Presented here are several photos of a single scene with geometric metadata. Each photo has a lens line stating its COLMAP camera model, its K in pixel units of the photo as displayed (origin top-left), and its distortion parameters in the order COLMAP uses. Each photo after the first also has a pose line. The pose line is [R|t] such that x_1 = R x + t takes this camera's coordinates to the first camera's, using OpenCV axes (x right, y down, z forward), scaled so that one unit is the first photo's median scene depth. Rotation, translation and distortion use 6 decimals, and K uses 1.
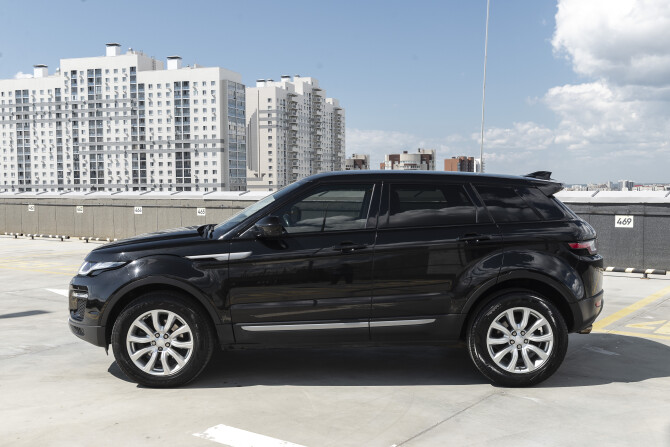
lens RADIAL K [[760.0, 0, 337.0], [0, 760.0, 223.2], [0, 0, 1]] dist [-0.000630, 0.000000]
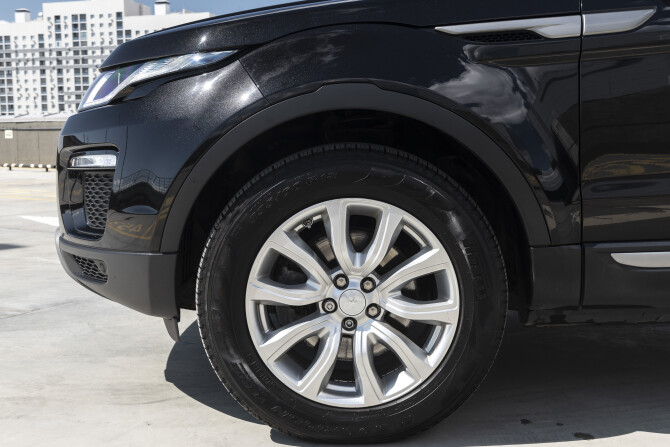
lens RADIAL K [[760.0, 0, 335.4], [0, 760.0, 223.0], [0, 0, 1]] dist [-0.000630, 0.000000]
pose [[0.999911, 0.001061, 0.013303, -0.190670], [-0.001841, 0.998270, 0.058767, 0.082192], [-0.013218, -0.058786, 0.998183, 0.538416]]
